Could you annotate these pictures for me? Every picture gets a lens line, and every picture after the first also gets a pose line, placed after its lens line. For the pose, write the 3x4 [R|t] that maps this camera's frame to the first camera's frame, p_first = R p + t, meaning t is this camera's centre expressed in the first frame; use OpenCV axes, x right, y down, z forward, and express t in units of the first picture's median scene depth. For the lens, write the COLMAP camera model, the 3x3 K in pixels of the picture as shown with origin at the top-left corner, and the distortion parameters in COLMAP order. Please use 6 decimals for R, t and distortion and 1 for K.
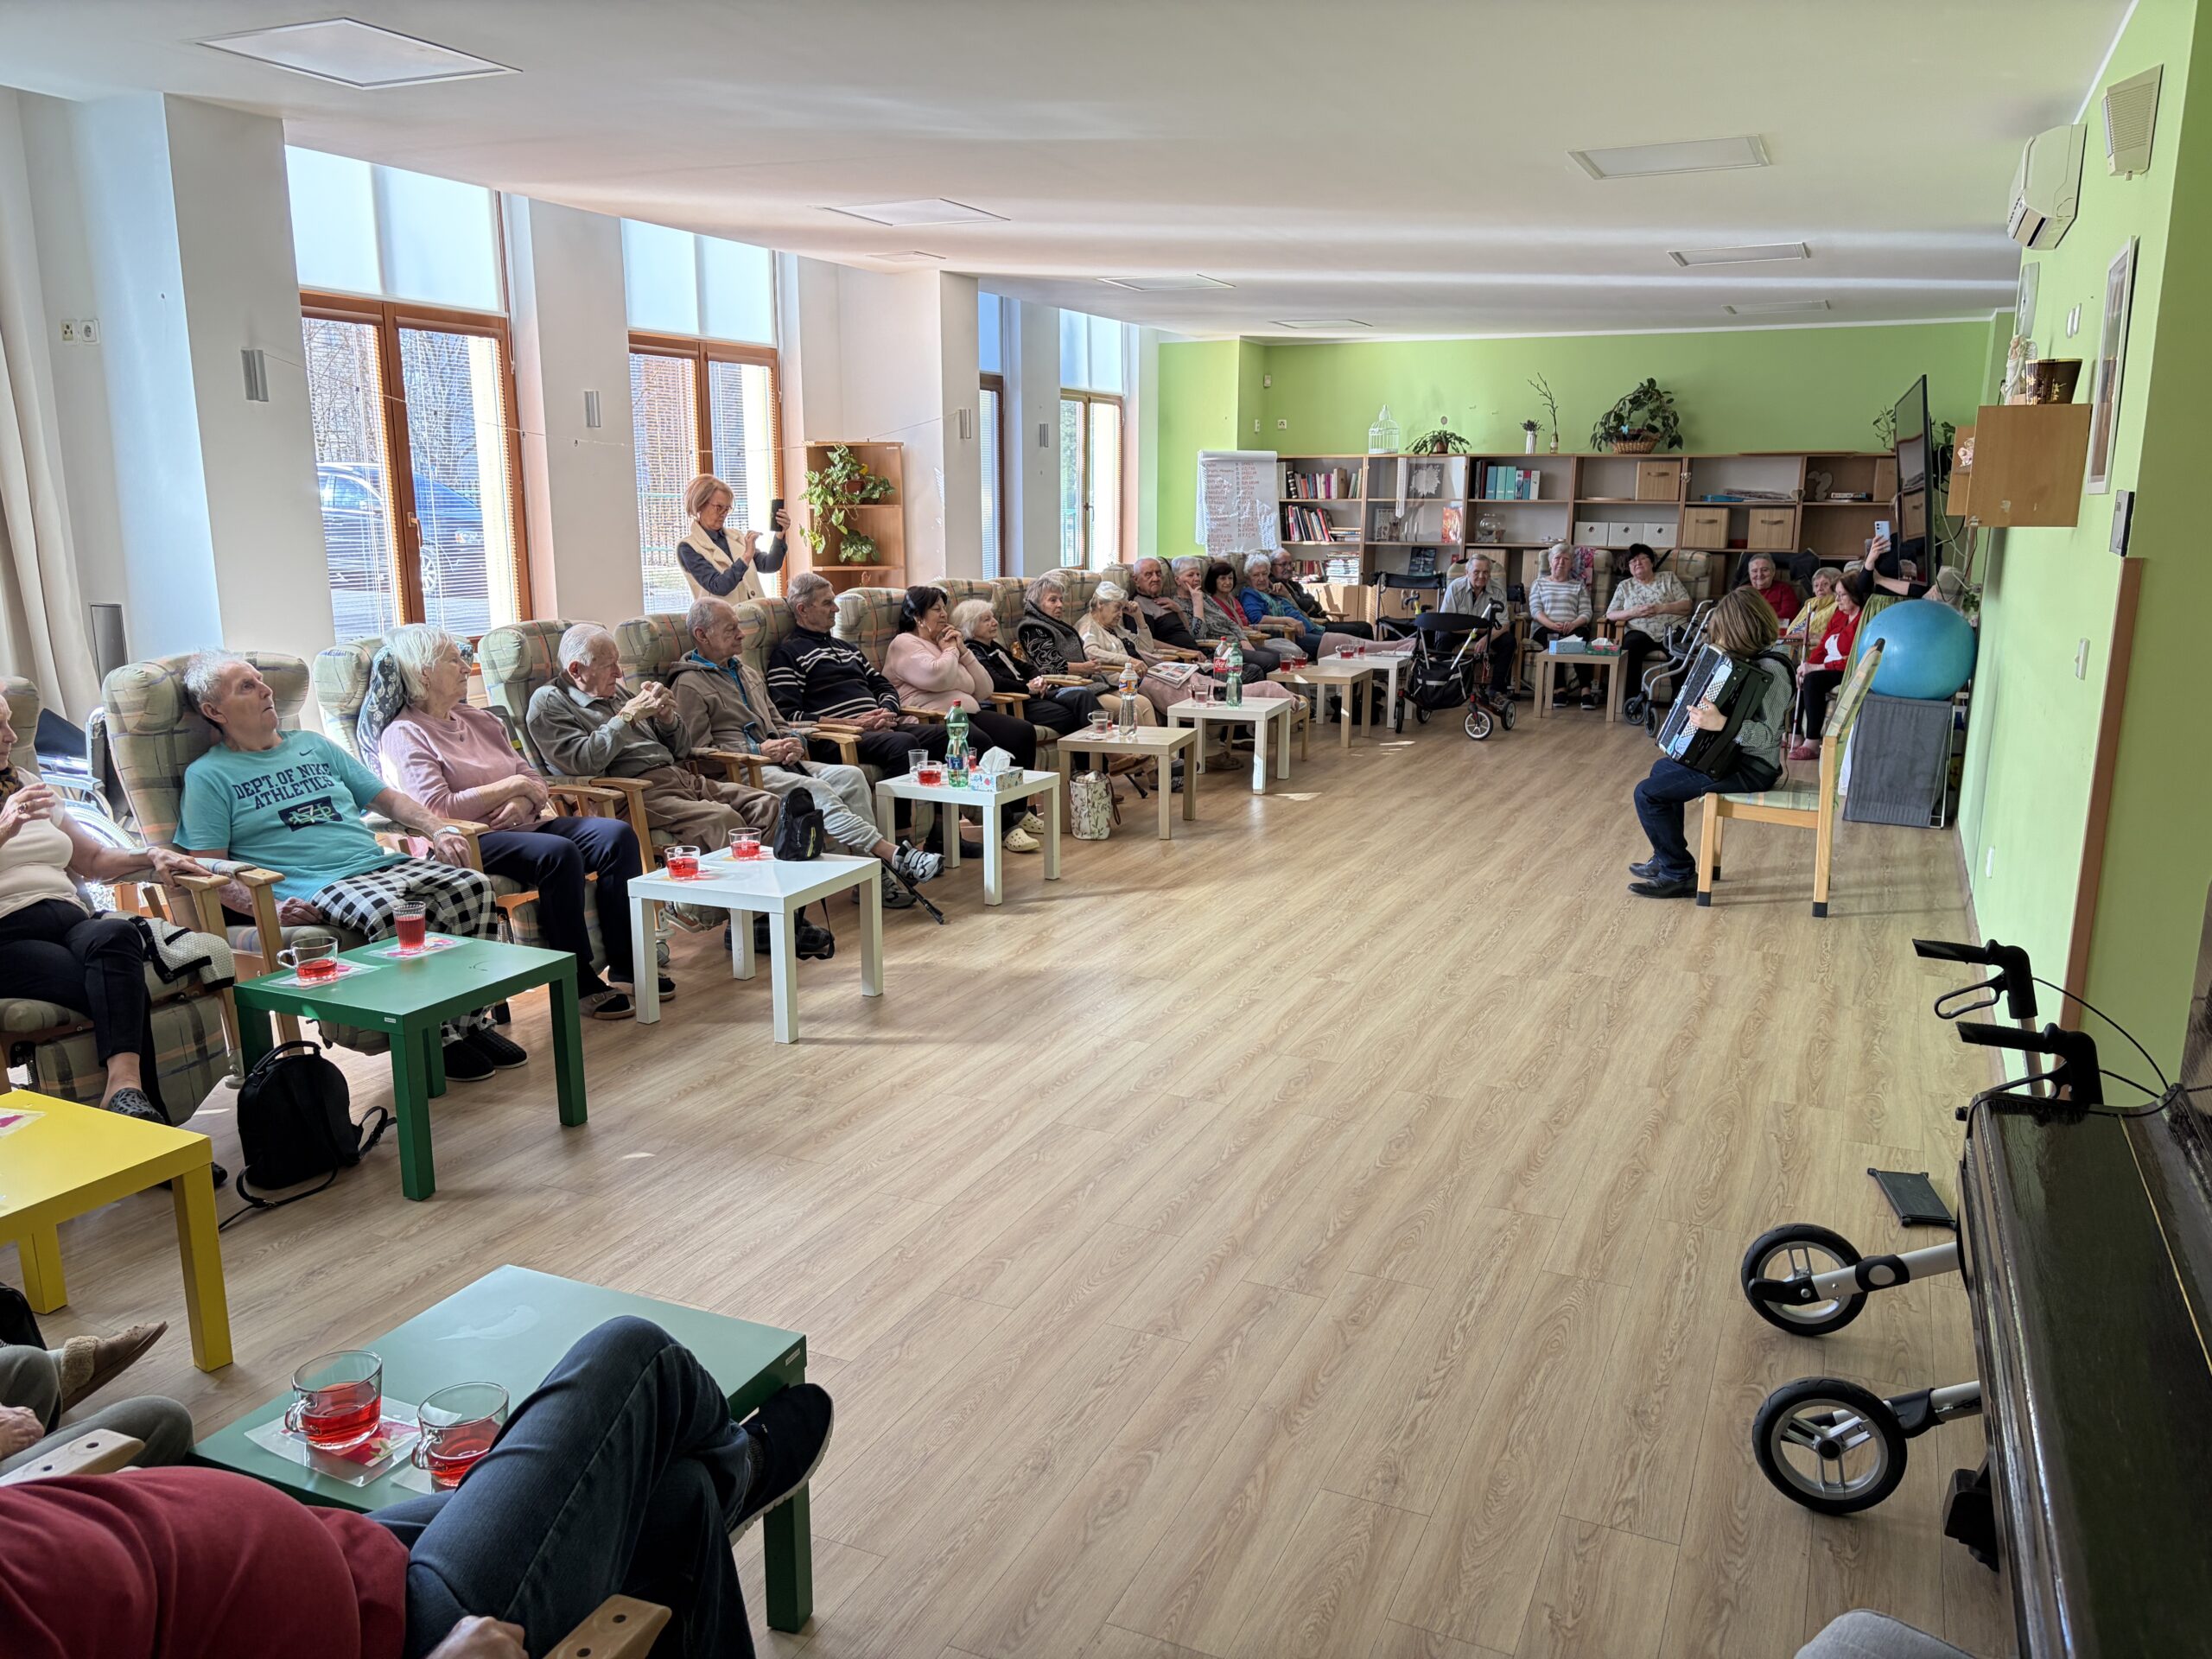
lens RADIAL K [[1666.4, 0, 1112.7], [0, 1666.4, 841.7], [0, 0, 1]] dist [0.002539, 0.002623]
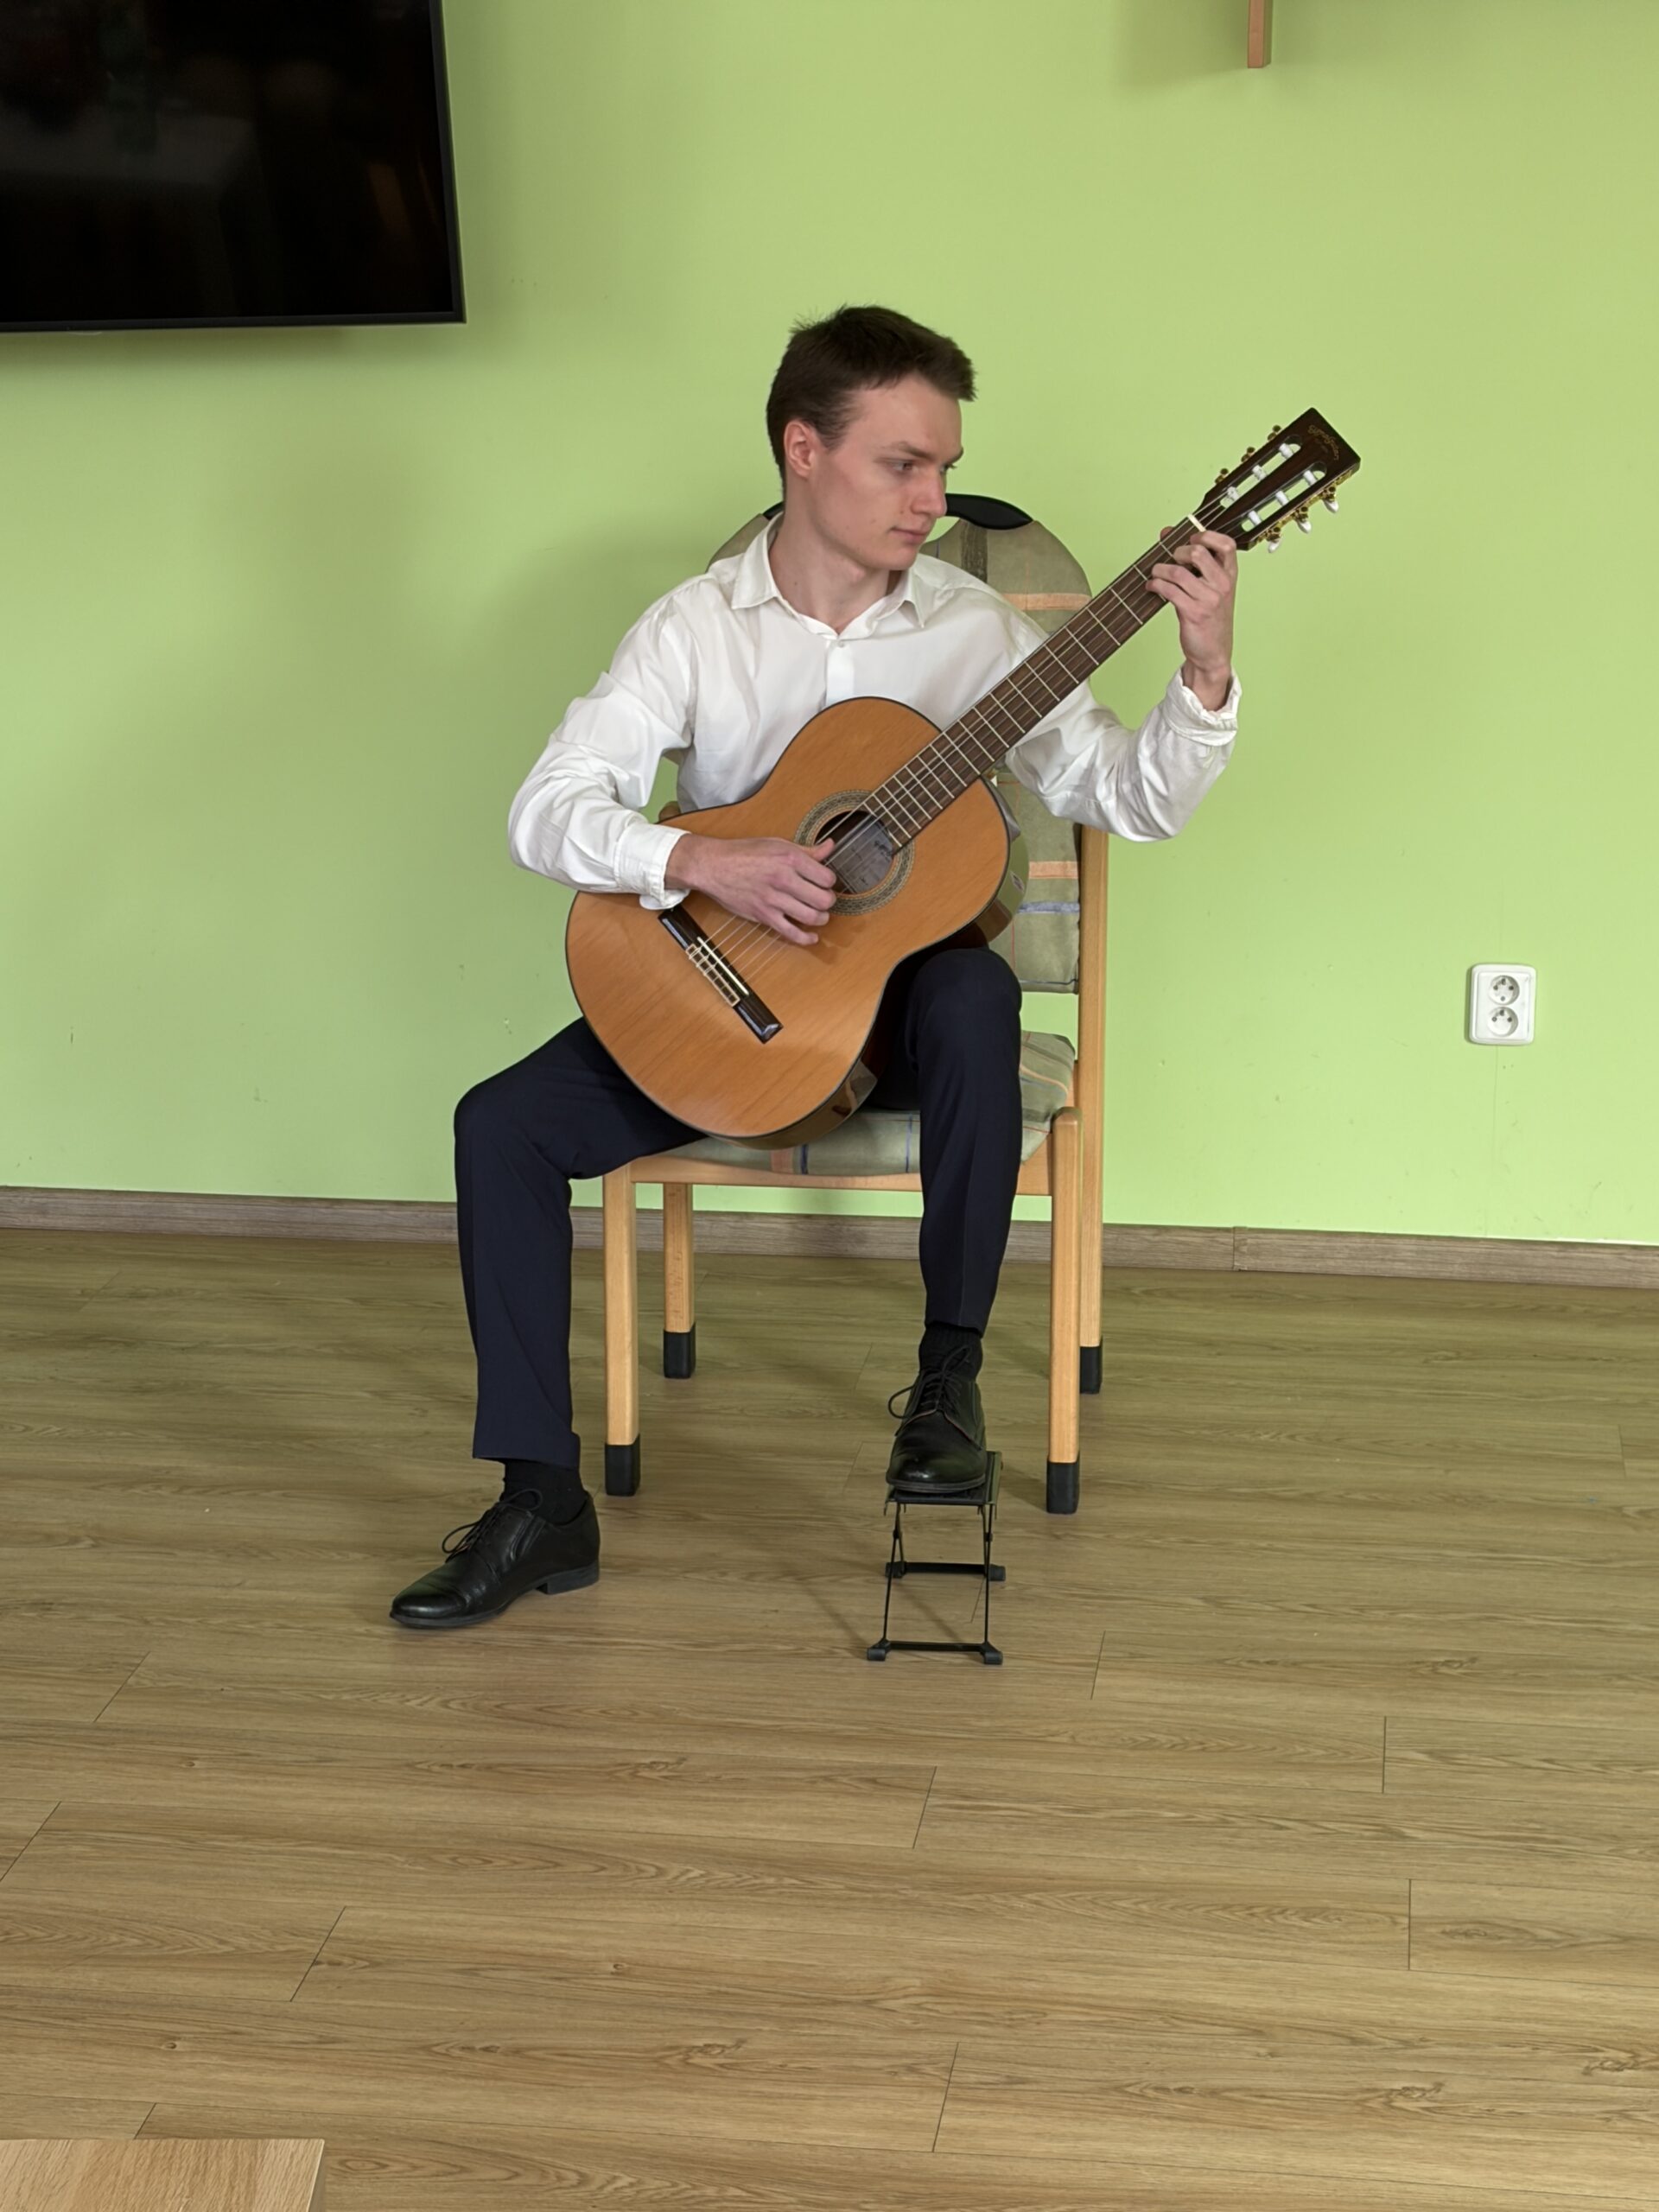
lens RADIAL K [[4381.2, 0, 832.4], [0, 4381.2, 1118.2], [0, 0, 1]] dist [0.140777, 0.000000]
pose [[-0.283047, -0.239188, 0.928802, -0.363067], [0.206310, 0.930550, 0.302510, -0.305105], [-0.936654, 0.277246, -0.214043, 1.415562]]
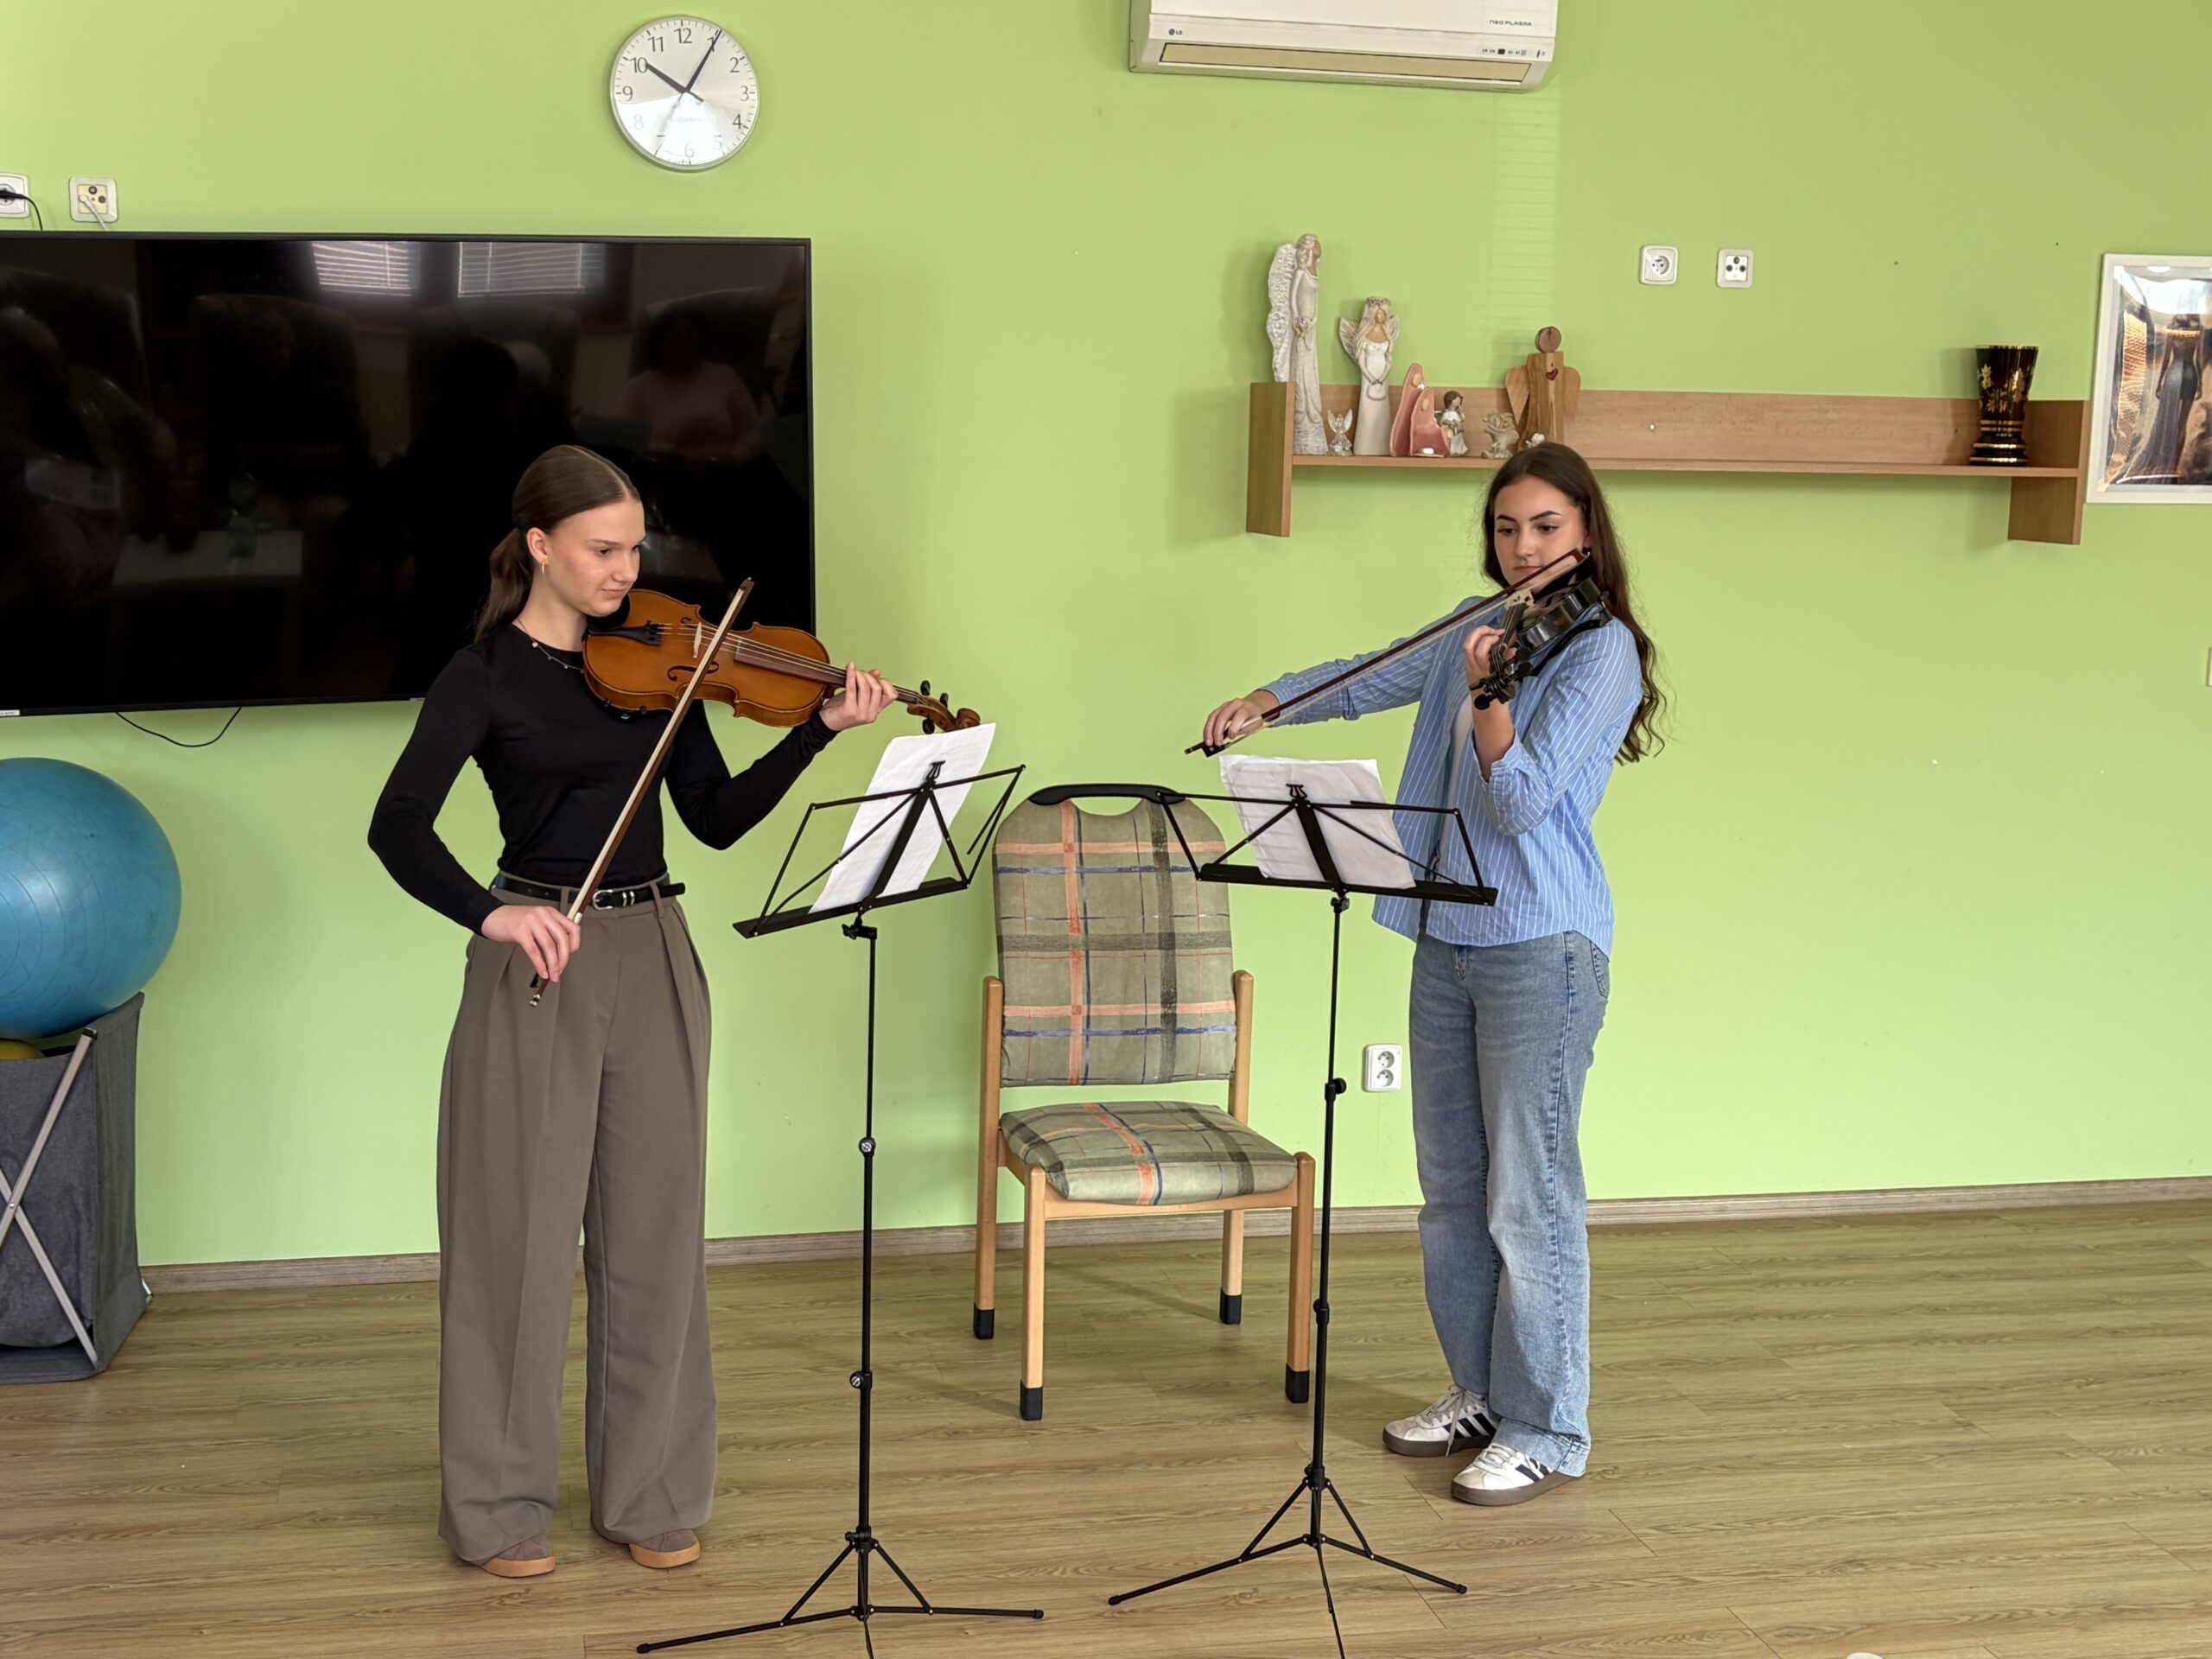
lens RADIAL K [[2674.0, 0, 1084.4], [0, 2674.0, 816.6], [0, 0, 1]] dist [0.011634, 0.000000]
pose [[-0.590805, -0.124726, 0.797115, -0.208442], [0.156731, 0.951416, 0.265035, -0.380820], [-0.791445, 0.281517, -0.542552, 1.682079]]
